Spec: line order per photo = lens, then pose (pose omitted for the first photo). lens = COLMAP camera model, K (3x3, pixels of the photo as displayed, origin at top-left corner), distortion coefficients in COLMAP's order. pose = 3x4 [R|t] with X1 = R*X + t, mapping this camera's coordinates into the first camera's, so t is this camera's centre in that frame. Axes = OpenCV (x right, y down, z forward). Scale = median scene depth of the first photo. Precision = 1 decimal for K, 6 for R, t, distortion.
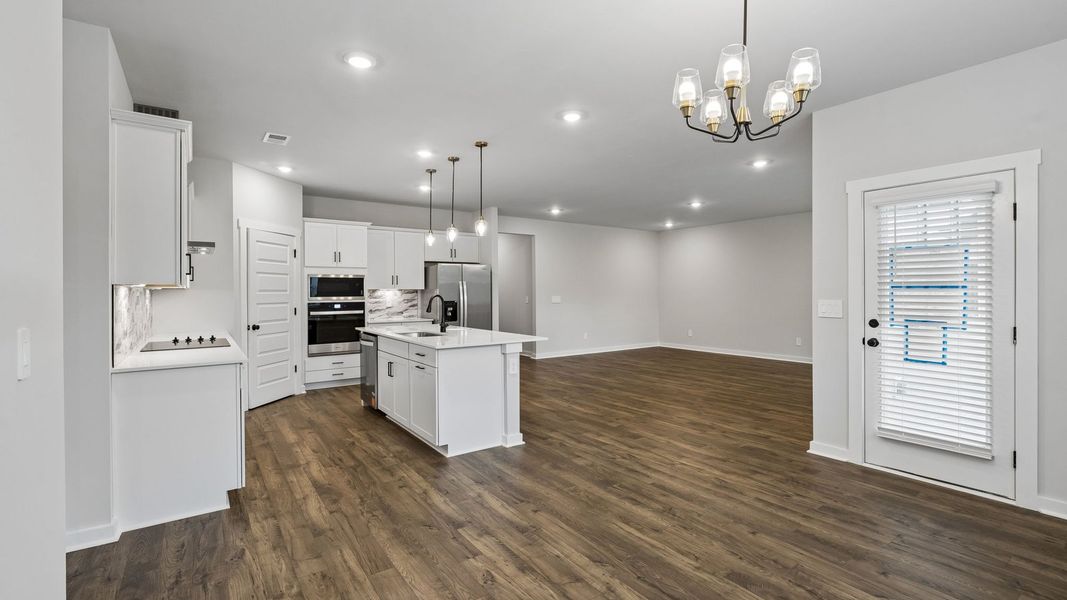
lens RADIAL K [[473.7, 0, 532.6], [0, 473.7, 296.0], [0, 0, 1]] dist [-0.008004, 0.003262]
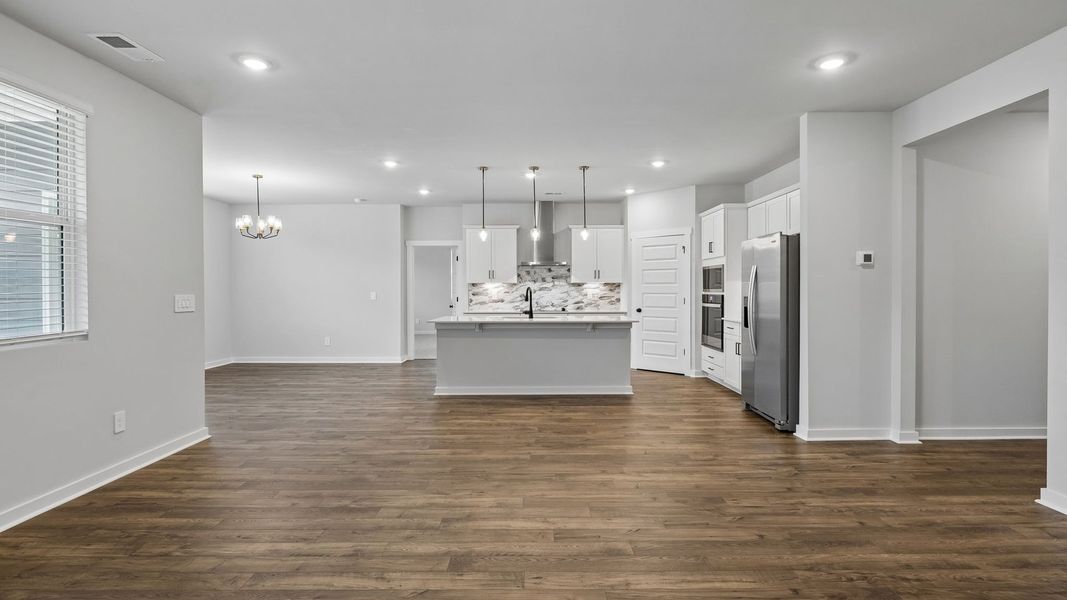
lens RADIAL K [[509.3, 0, 535.6], [0, 509.3, 288.0], [0, 0, 1]] dist [-0.007601, 0.002686]
pose [[-0.573722, 0.005653, -0.819030, 1.097494], [-0.000674, 0.999973, 0.007375, -0.012309], [0.819050, 0.004783, -0.573703, 2.248014]]
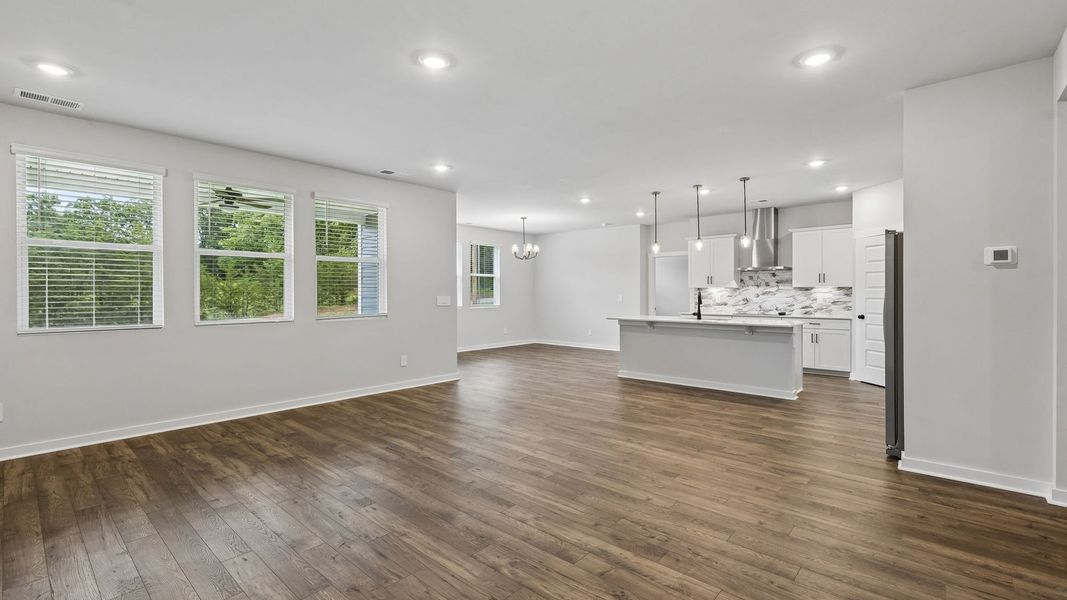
lens RADIAL K [[466.3, 0, 534.5], [0, 466.3, 290.8], [0, 0, 1]] dist [0.008663, -0.005531]
pose [[-0.973670, 0.005282, -0.227901, 0.719305], [0.004502, 0.999982, 0.003941, -0.015064], [0.227917, 0.002811, -0.973676, 2.797673]]
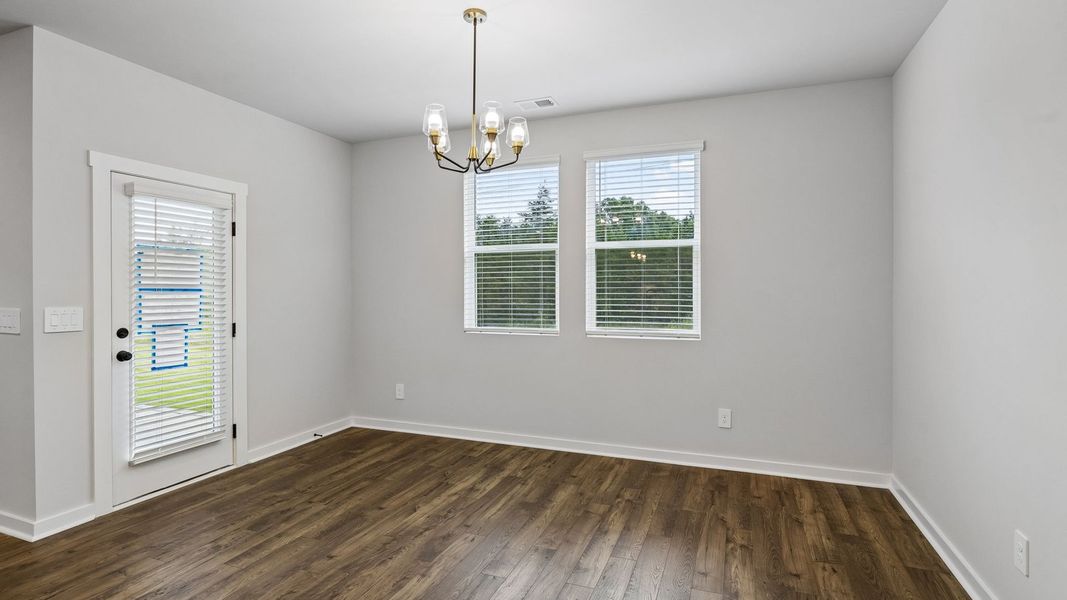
lens RADIAL K [[509.3, 0, 536.6], [0, 509.3, 297.2], [0, 0, 1]] dist [-0.007601, 0.002686]
pose [[-0.549699, -0.002622, 0.835359, -0.383262], [0.015247, 0.999797, 0.013171, -0.005277], [-0.835224, 0.019977, -0.549547, 0.802239]]
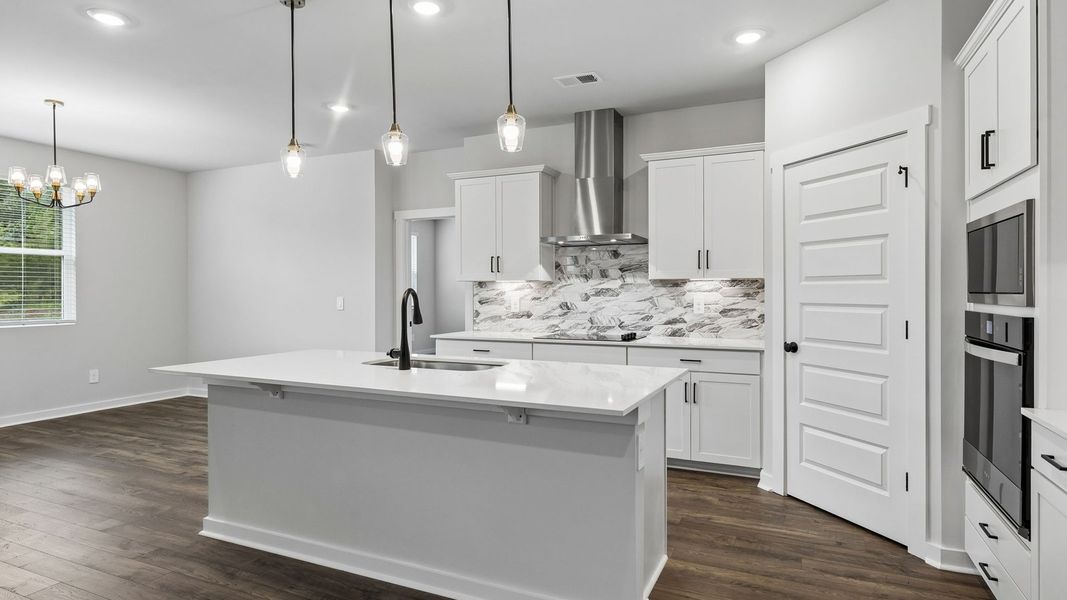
lens RADIAL K [[581.2, 0, 537.0], [0, 581.2, 291.8], [0, 0, 1]] dist [0.004291, 0.000860]
pose [[-0.864870, 0.007793, -0.501935, -0.021829], [0.002855, 0.999940, 0.010607, -0.006329], [0.501987, 0.007740, -0.864840, 2.009798]]
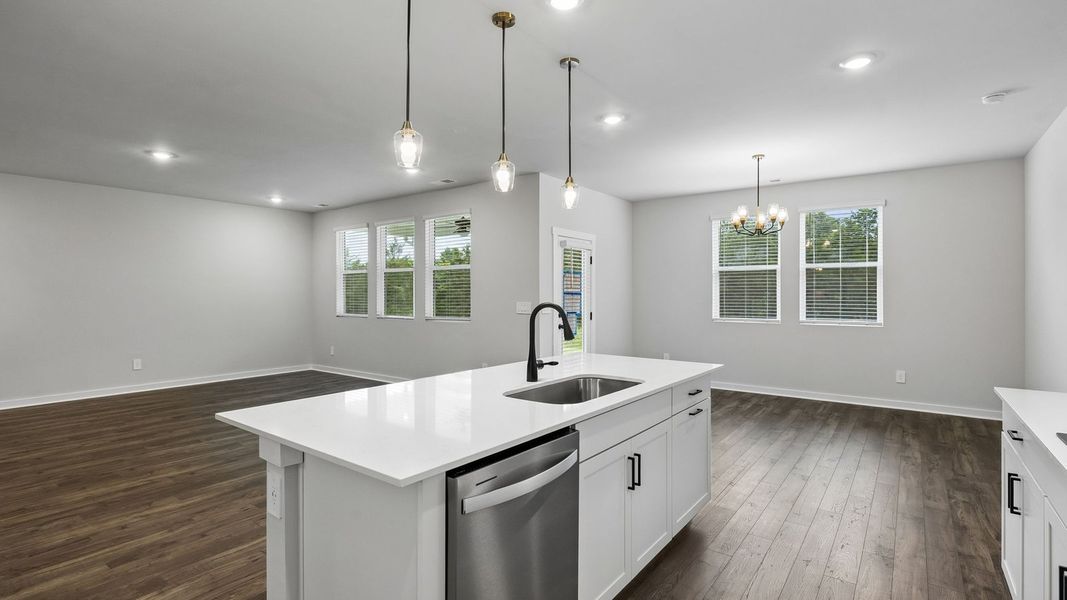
lens RADIAL K [[509.3, 0, 535.5], [0, 509.3, 293.1], [0, 0, 1]] dist [-0.007601, 0.002686]
pose [[-0.313990, 0.005345, 0.949411, -0.875525], [0.010350, 0.999944, -0.002206, -0.015255], [-0.949370, 0.009134, -0.314028, 1.493839]]
